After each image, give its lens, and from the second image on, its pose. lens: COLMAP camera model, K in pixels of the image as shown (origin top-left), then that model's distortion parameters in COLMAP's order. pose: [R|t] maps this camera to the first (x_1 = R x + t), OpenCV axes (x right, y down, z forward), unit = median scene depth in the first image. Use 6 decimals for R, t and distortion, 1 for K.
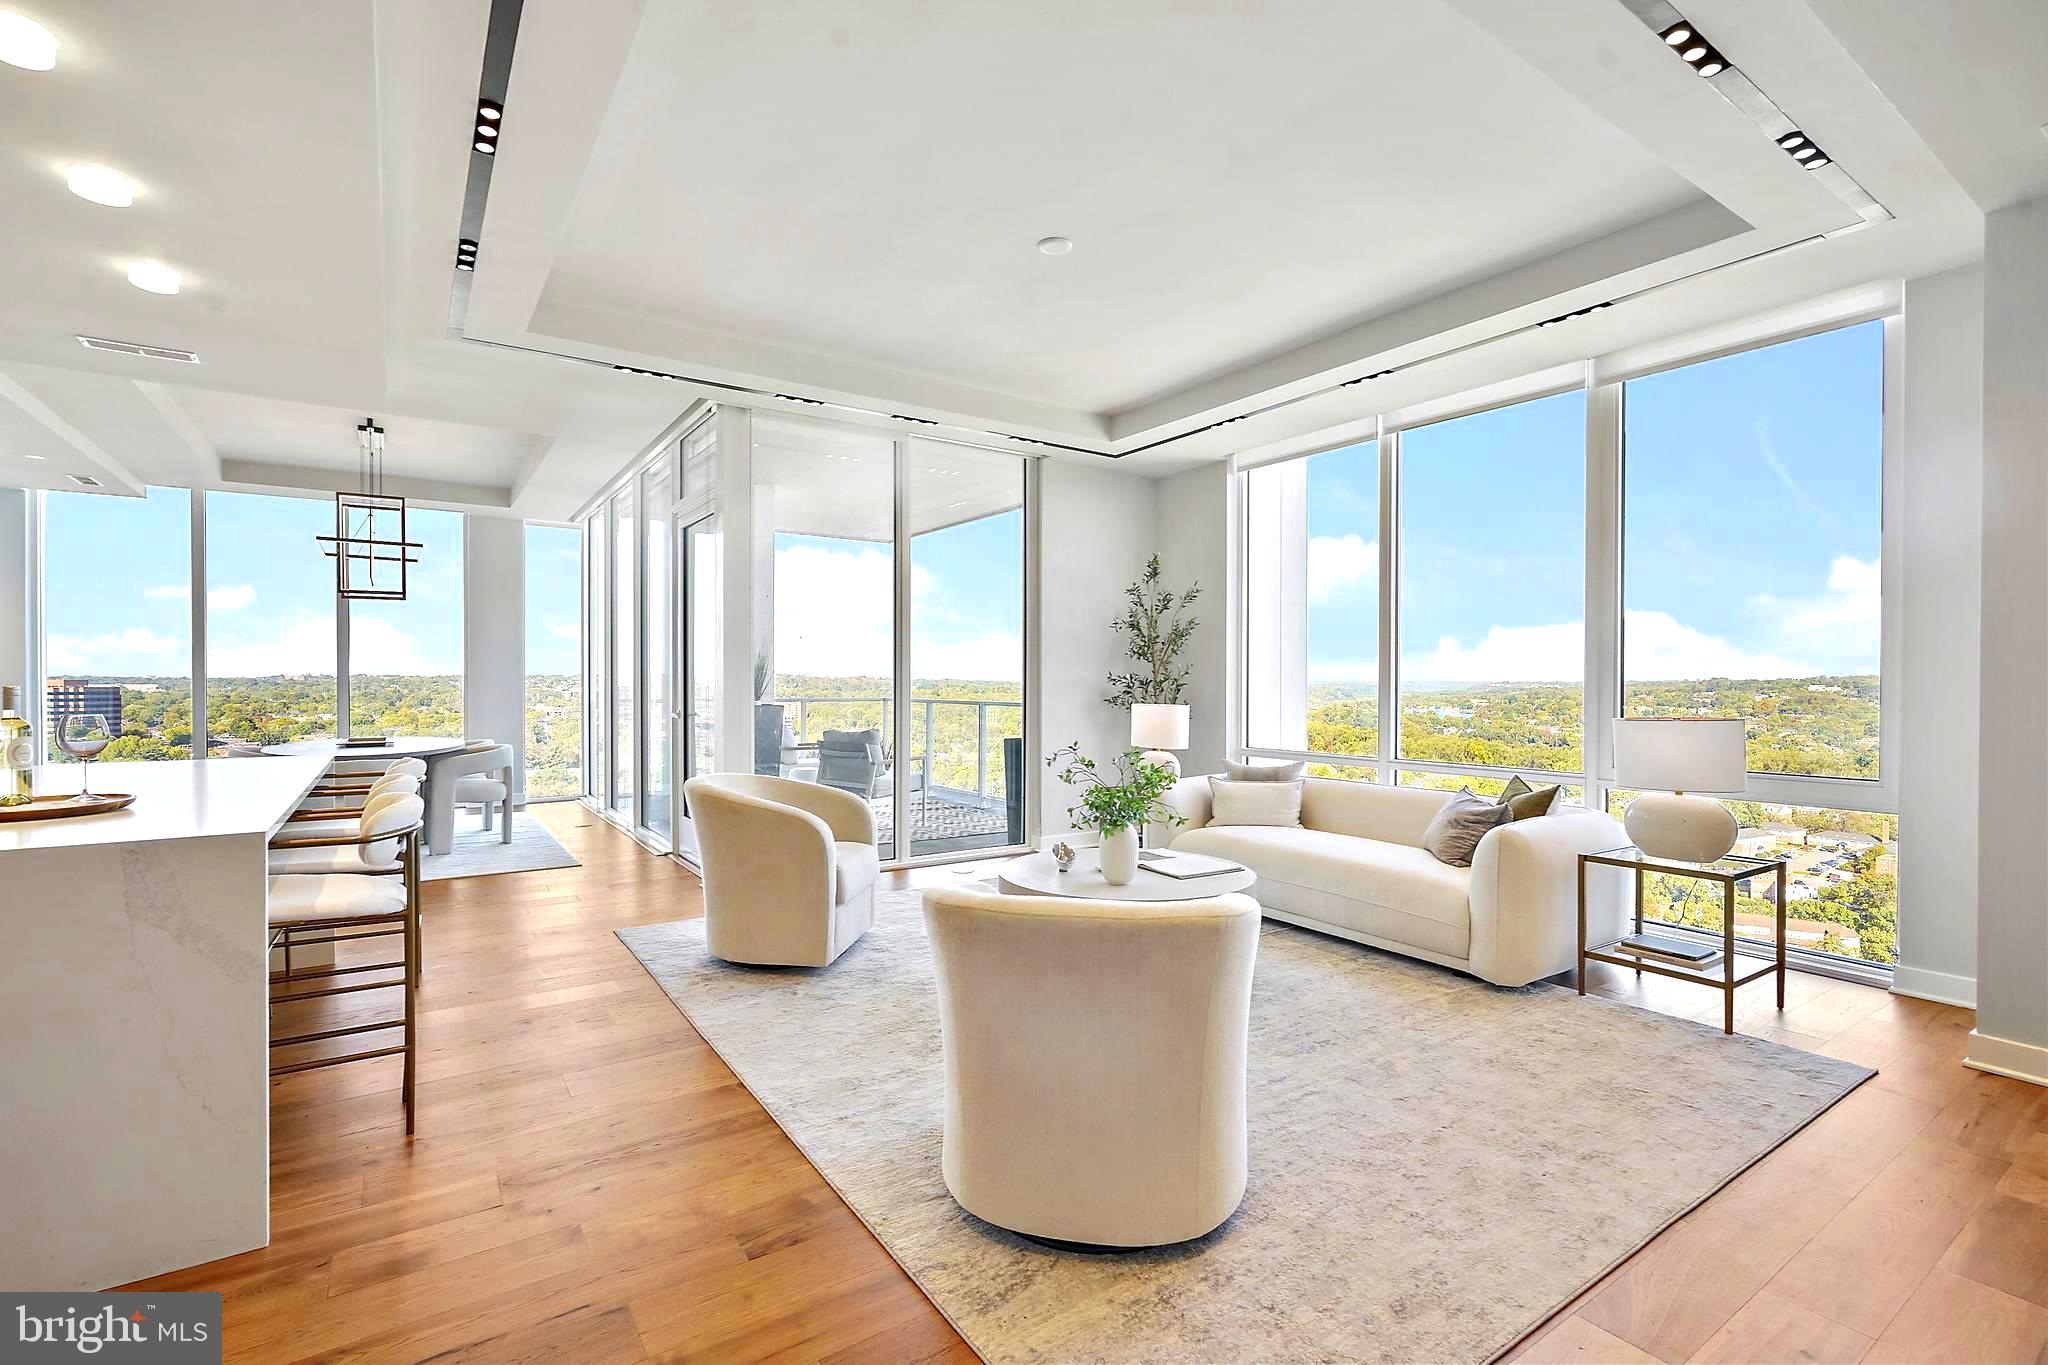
lens RADIAL K [[926.1, 0, 1017.7], [0, 926.1, 687.5], [0, 0, 1]] dist [-0.003502, -0.000922]
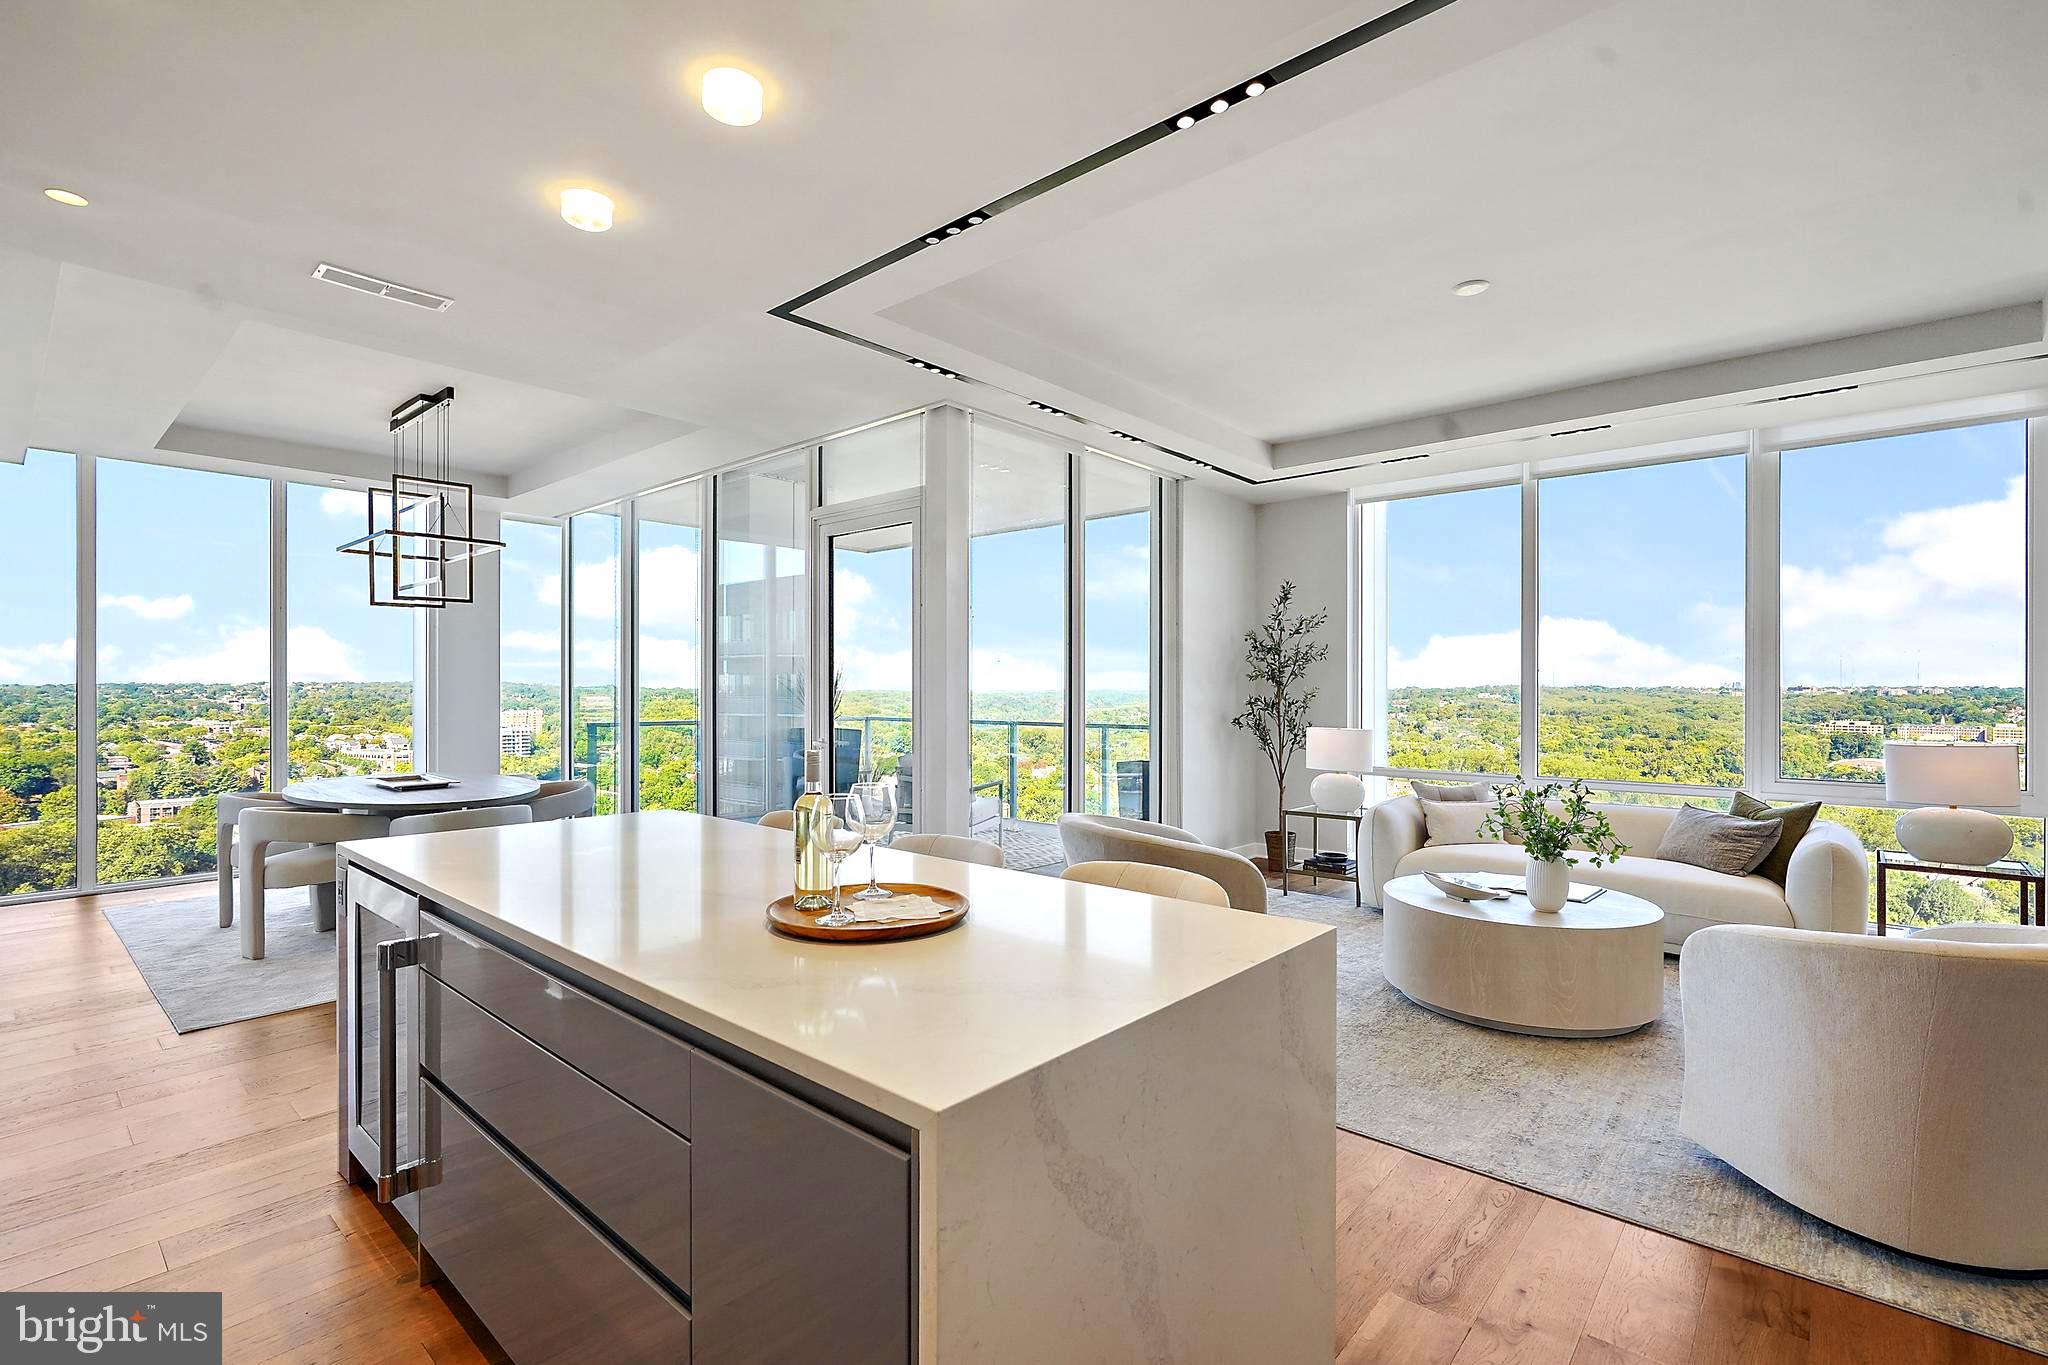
lens RADIAL K [[926.1, 0, 1017.7], [0, 926.1, 687.5], [0, 0, 1]] dist [-0.003502, -0.000922]
pose [[0.968614, -0.000439, 0.248570, -0.398171], [0.002862, 0.999952, -0.009387, -0.016521], [-0.248554, 0.009804, 0.968568, 0.081112]]
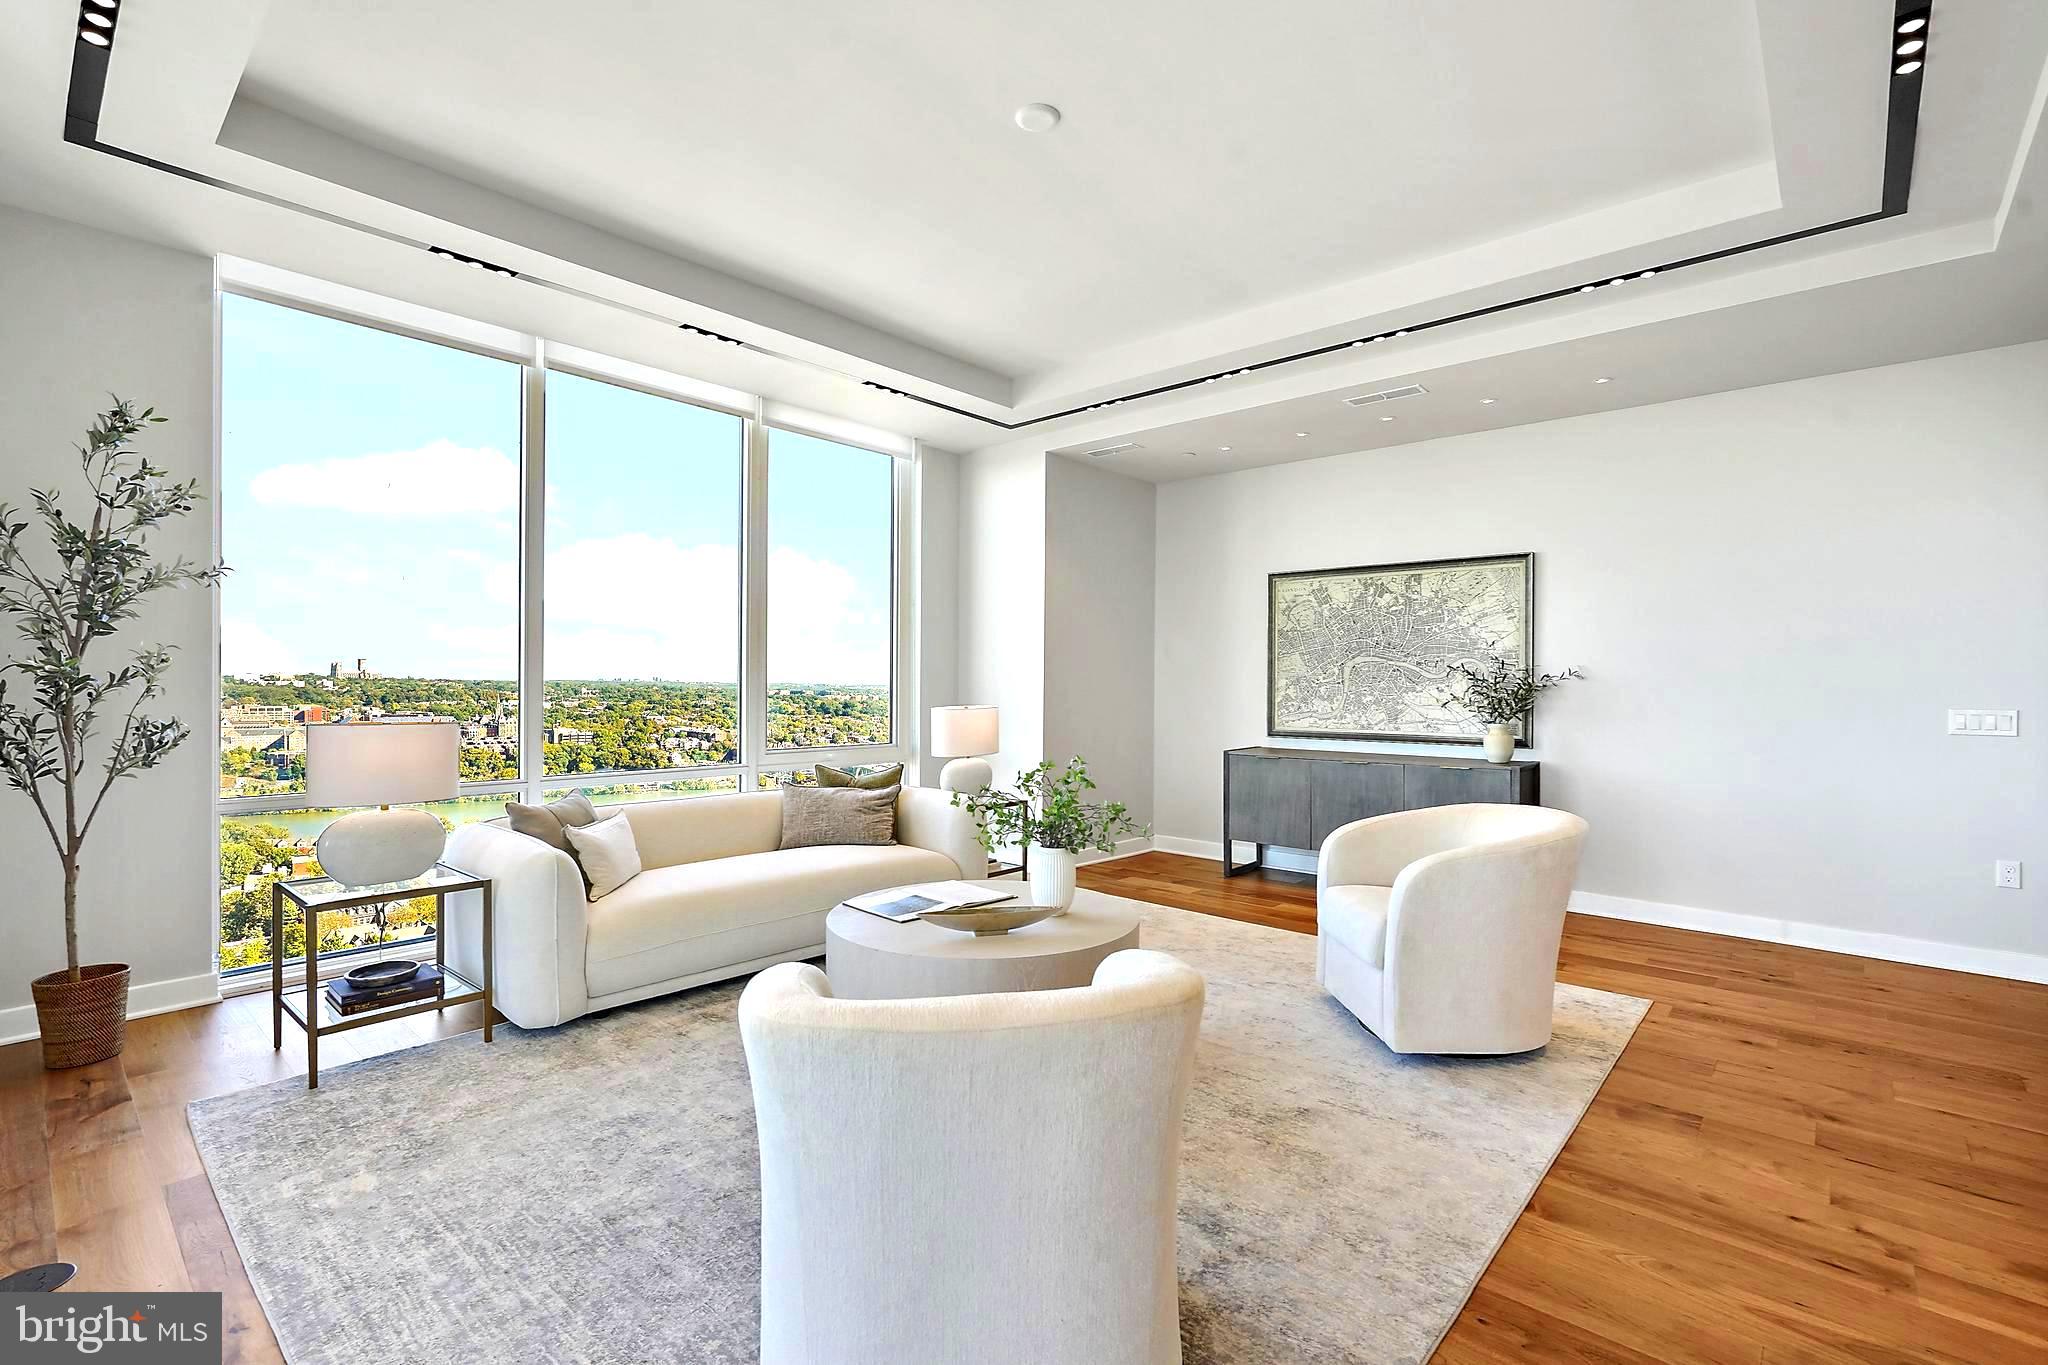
lens RADIAL K [[926.1, 0, 1017.7], [0, 926.1, 687.5], [0, 0, 1]] dist [-0.003502, -0.000922]
pose [[-0.242368, -0.010879, 0.970123, -0.404242], [0.001036, 0.999934, 0.011472, -0.006825], [-0.970184, 0.003785, -0.242341, 0.688728]]
